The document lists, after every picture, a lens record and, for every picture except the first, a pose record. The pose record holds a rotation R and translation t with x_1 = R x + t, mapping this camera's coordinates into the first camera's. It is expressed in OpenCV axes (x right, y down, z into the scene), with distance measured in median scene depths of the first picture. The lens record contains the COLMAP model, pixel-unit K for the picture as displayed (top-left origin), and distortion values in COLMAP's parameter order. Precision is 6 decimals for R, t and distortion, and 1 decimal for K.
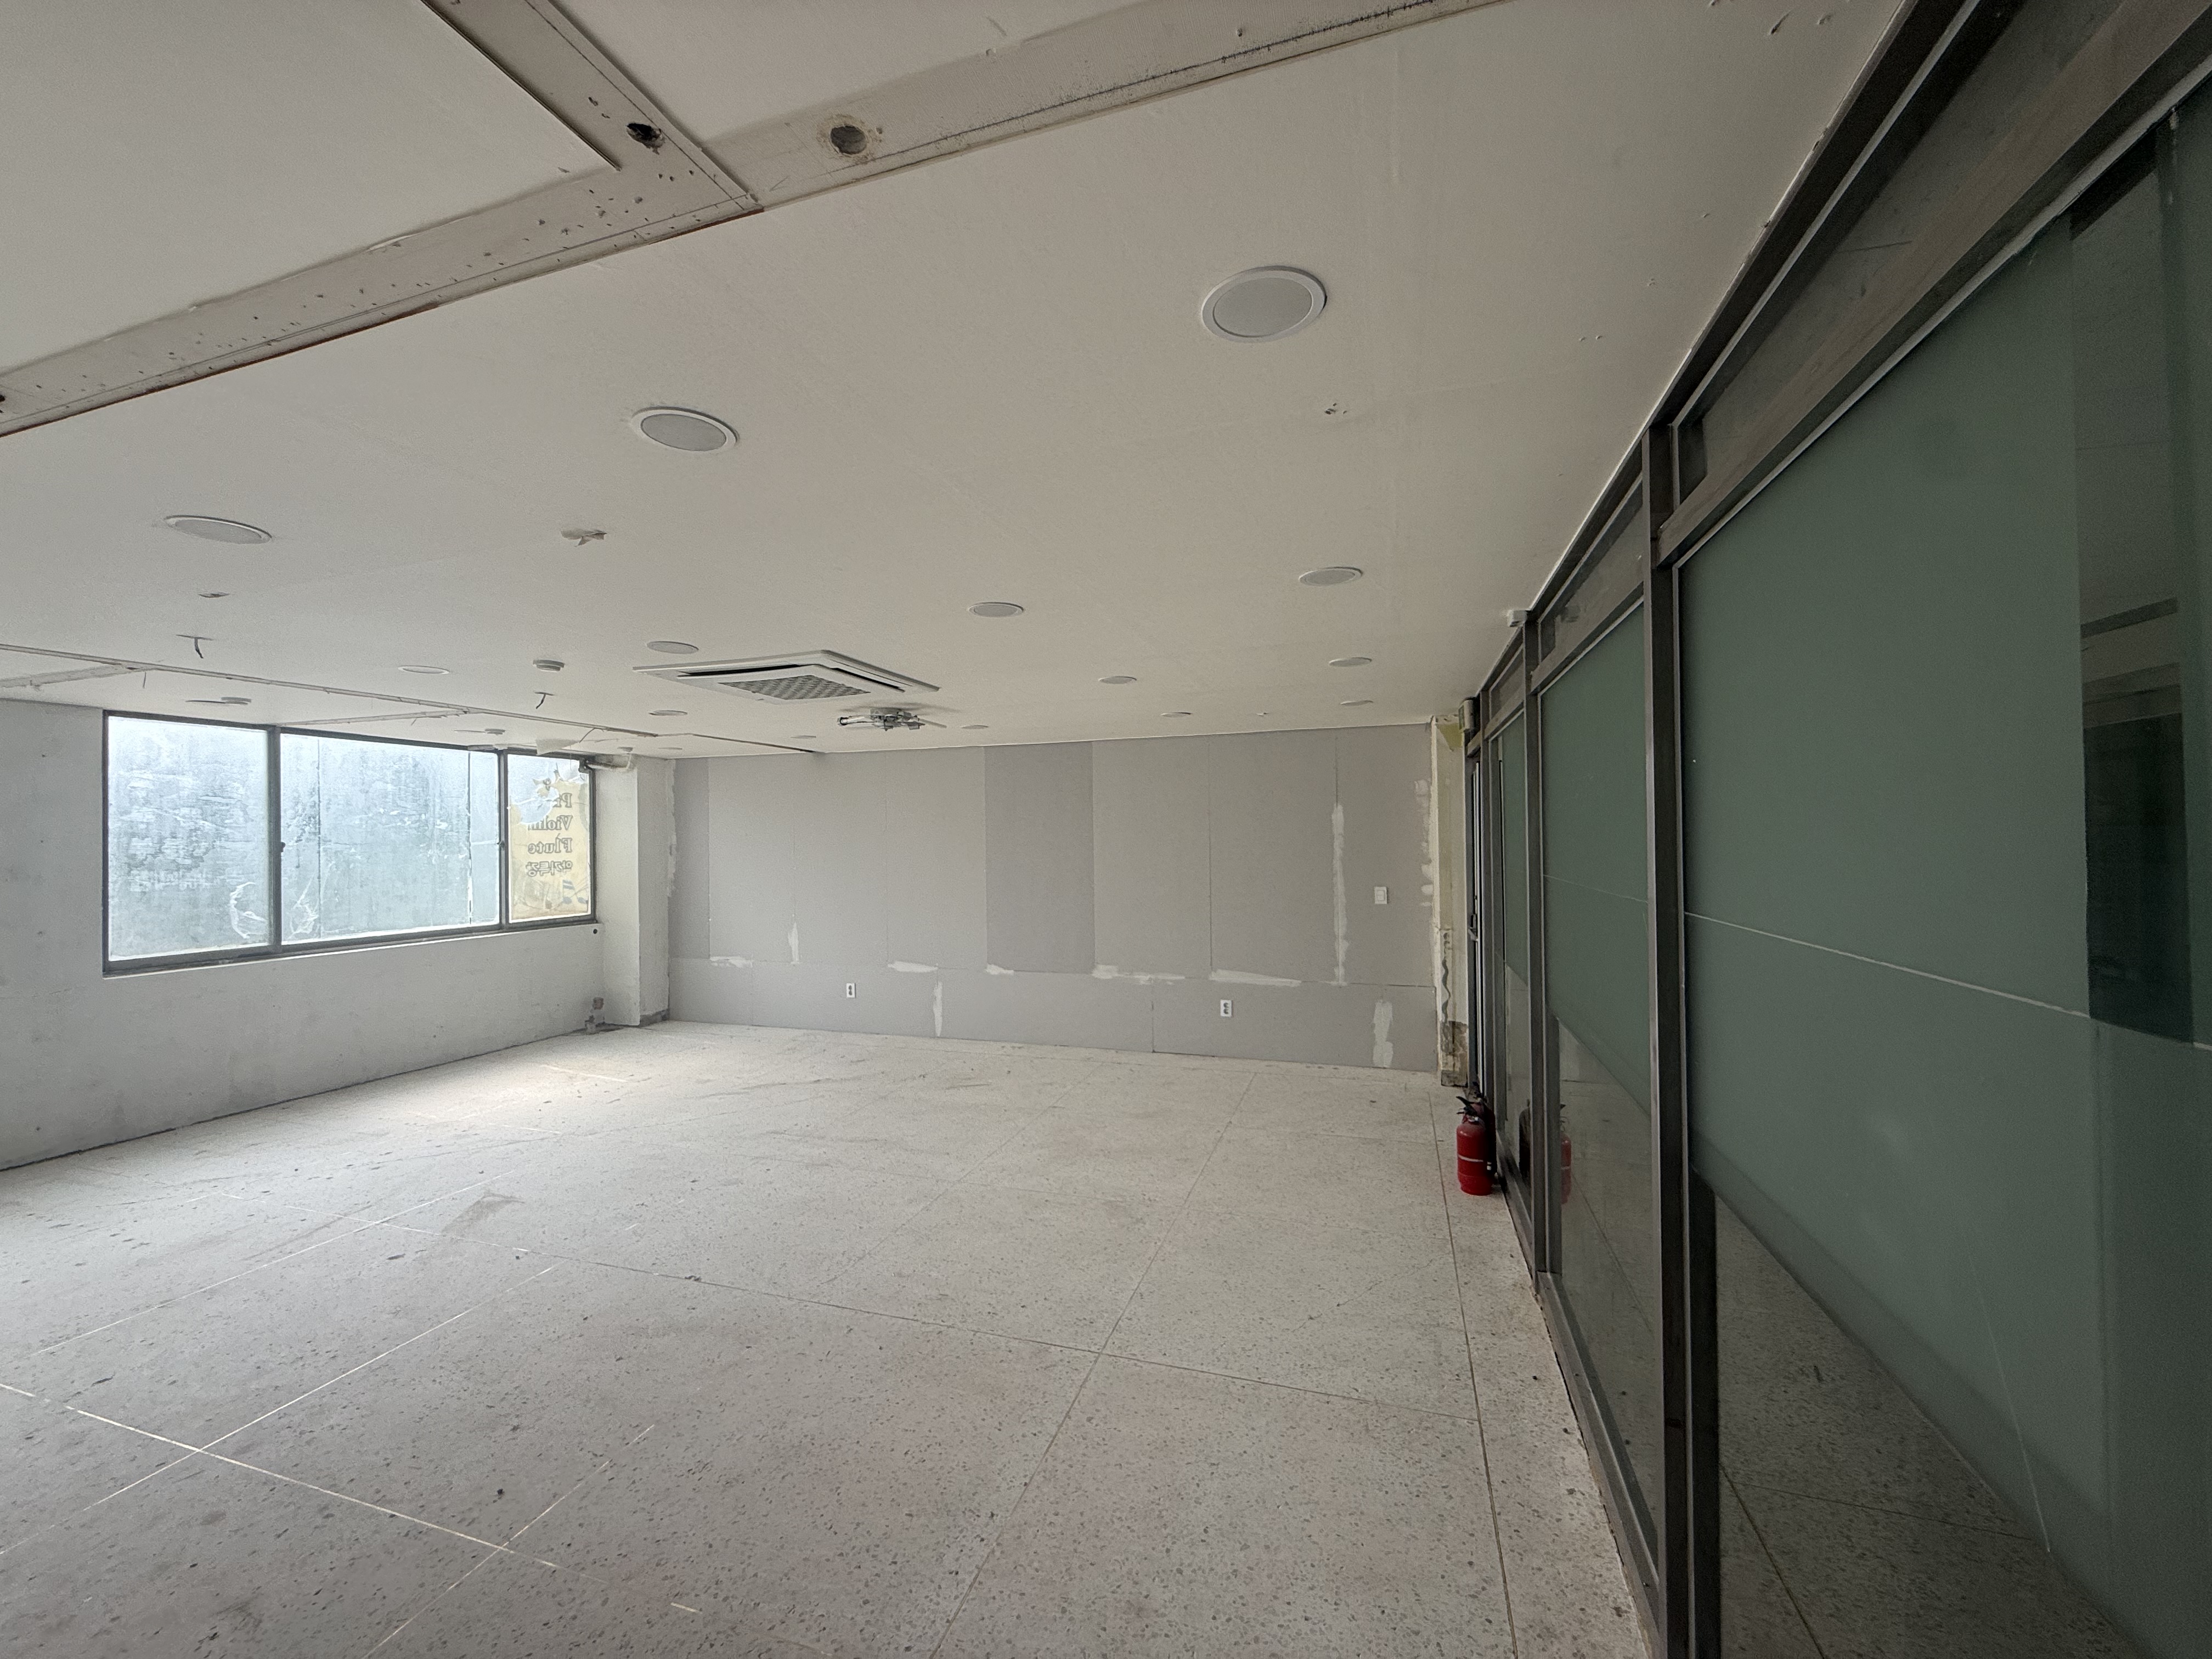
lens RADIAL K [[904.5, 0, 1112.5], [0, 904.5, 830.5], [0, 0, 1]] dist [0.002277, 0.000236]
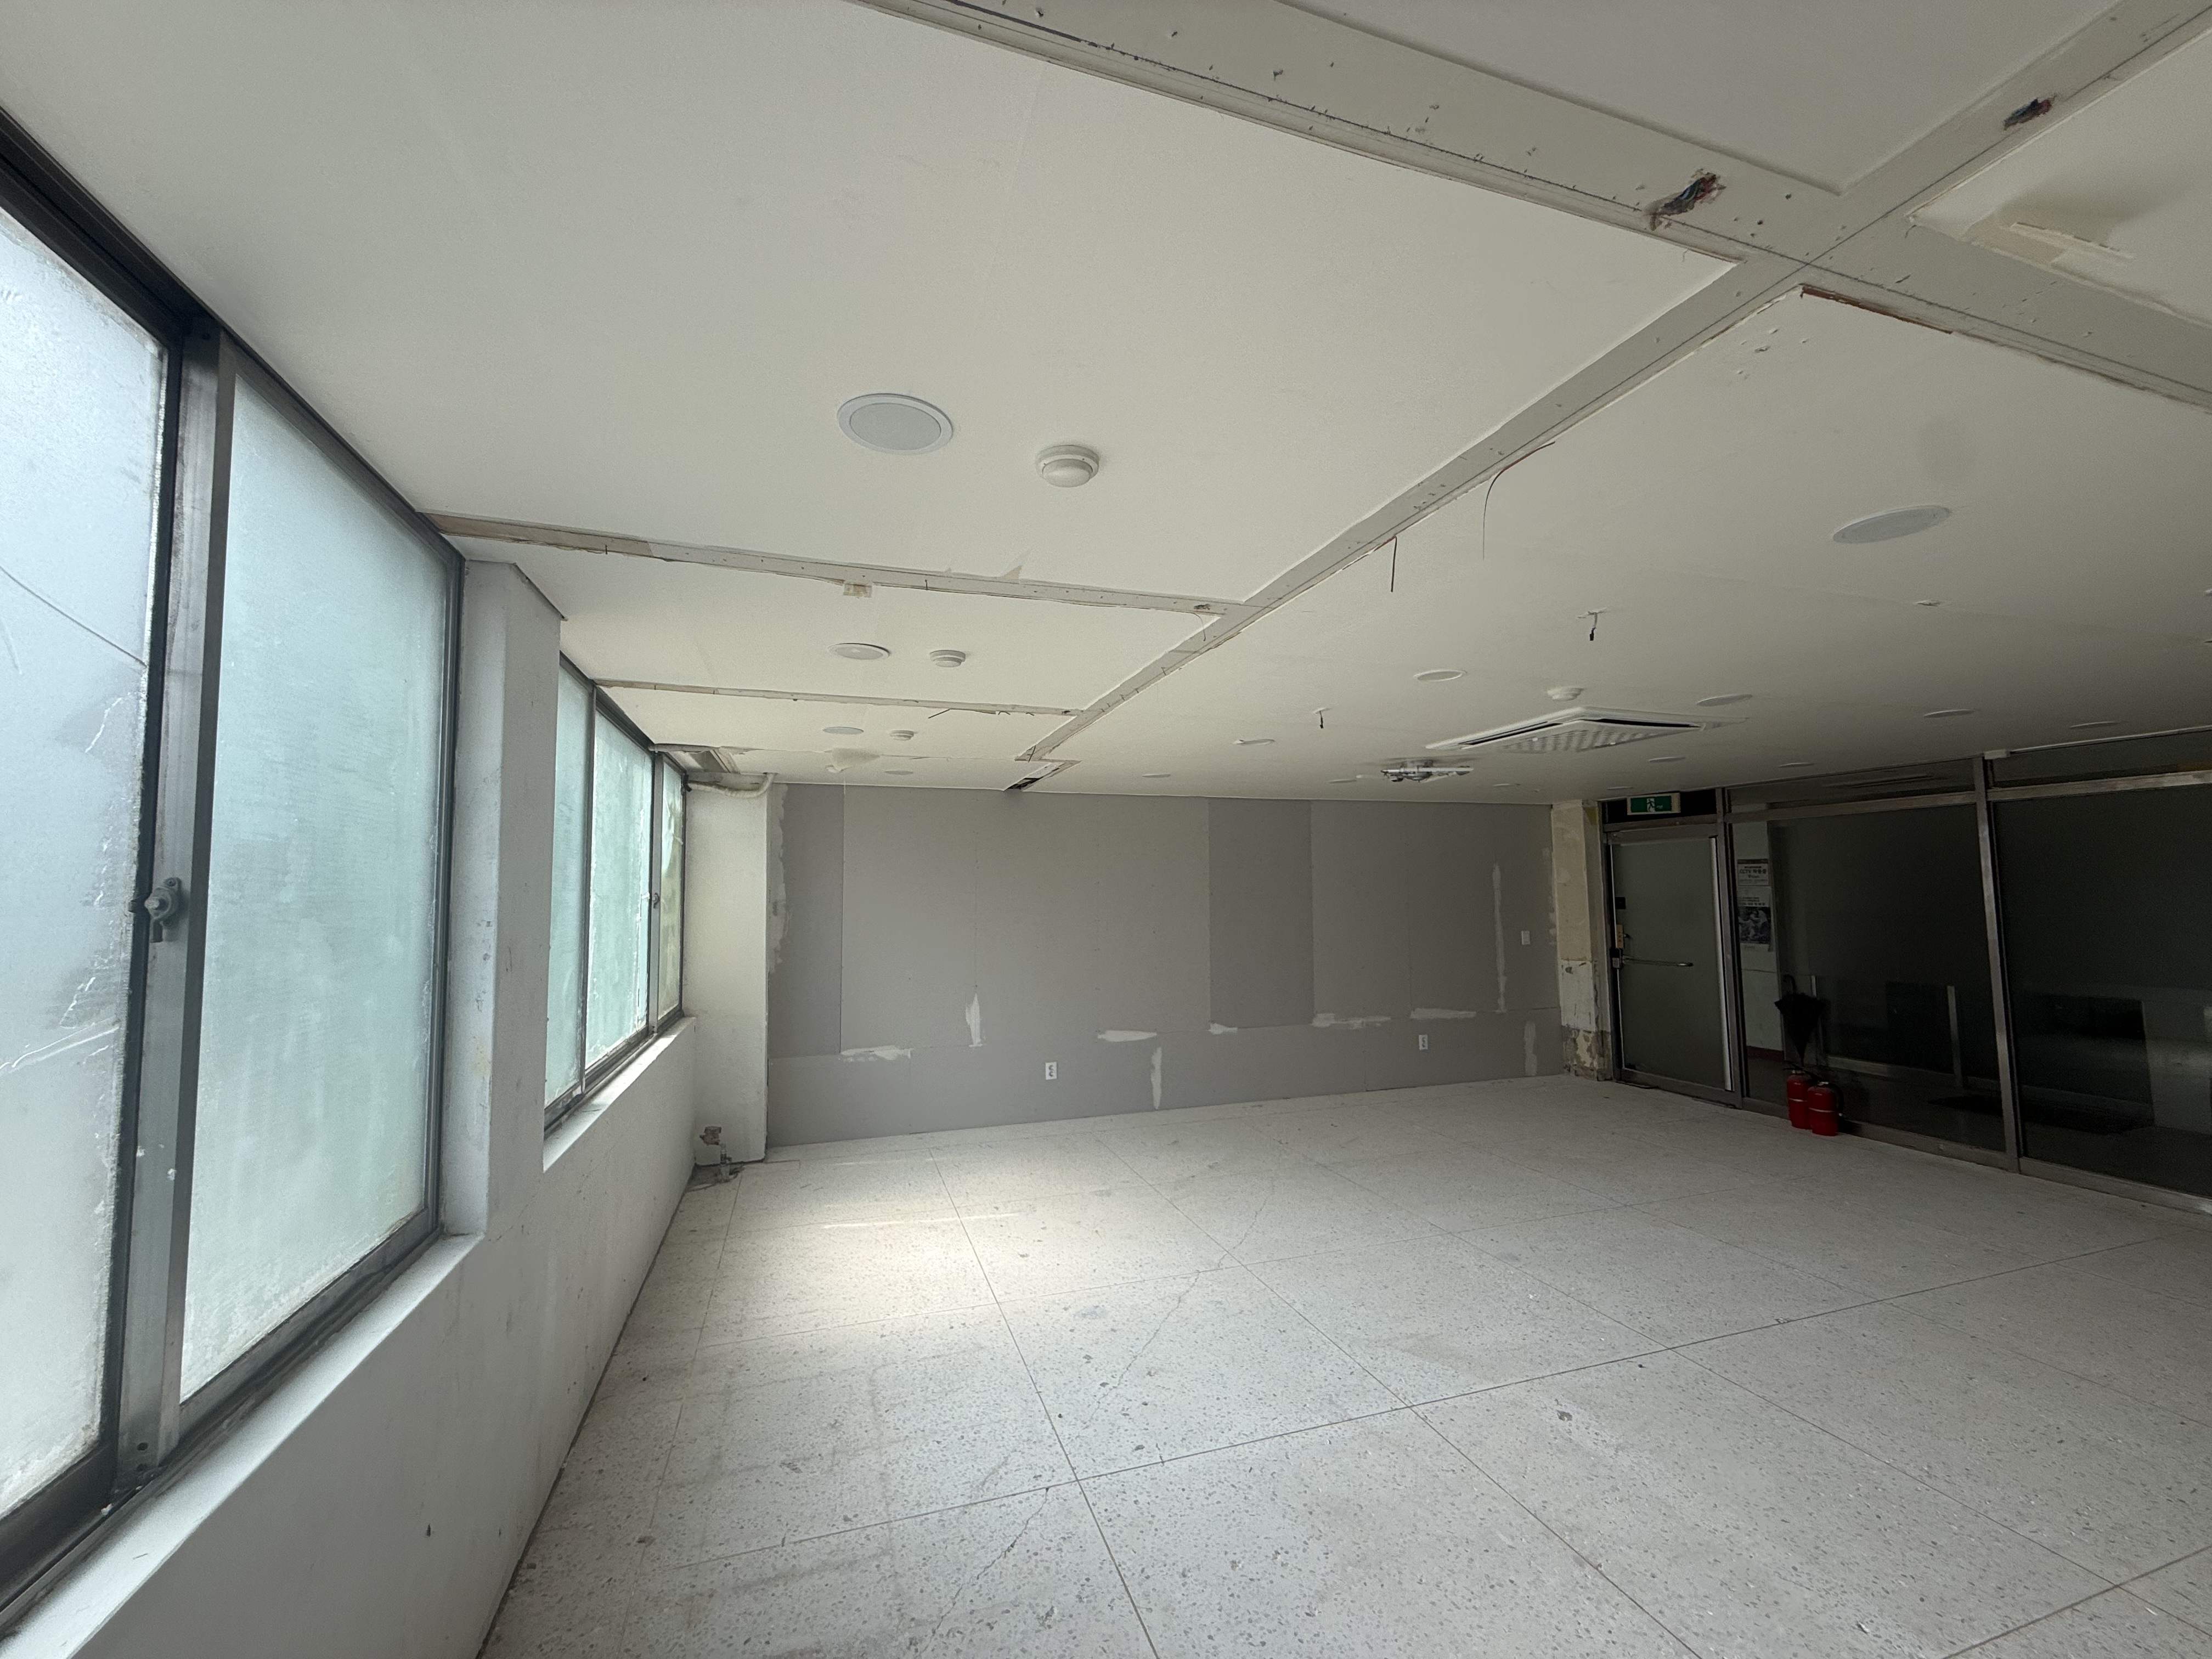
lens RADIAL K [[904.5, 0, 1112.5], [0, 904.5, 830.5], [0, 0, 1]] dist [0.002277, 0.000236]
pose [[0.808815, 0.039876, 0.586709, -0.865648], [-0.000778, 0.997770, -0.066741, 0.006993], [-0.588062, 0.053525, 0.807043, 0.295446]]
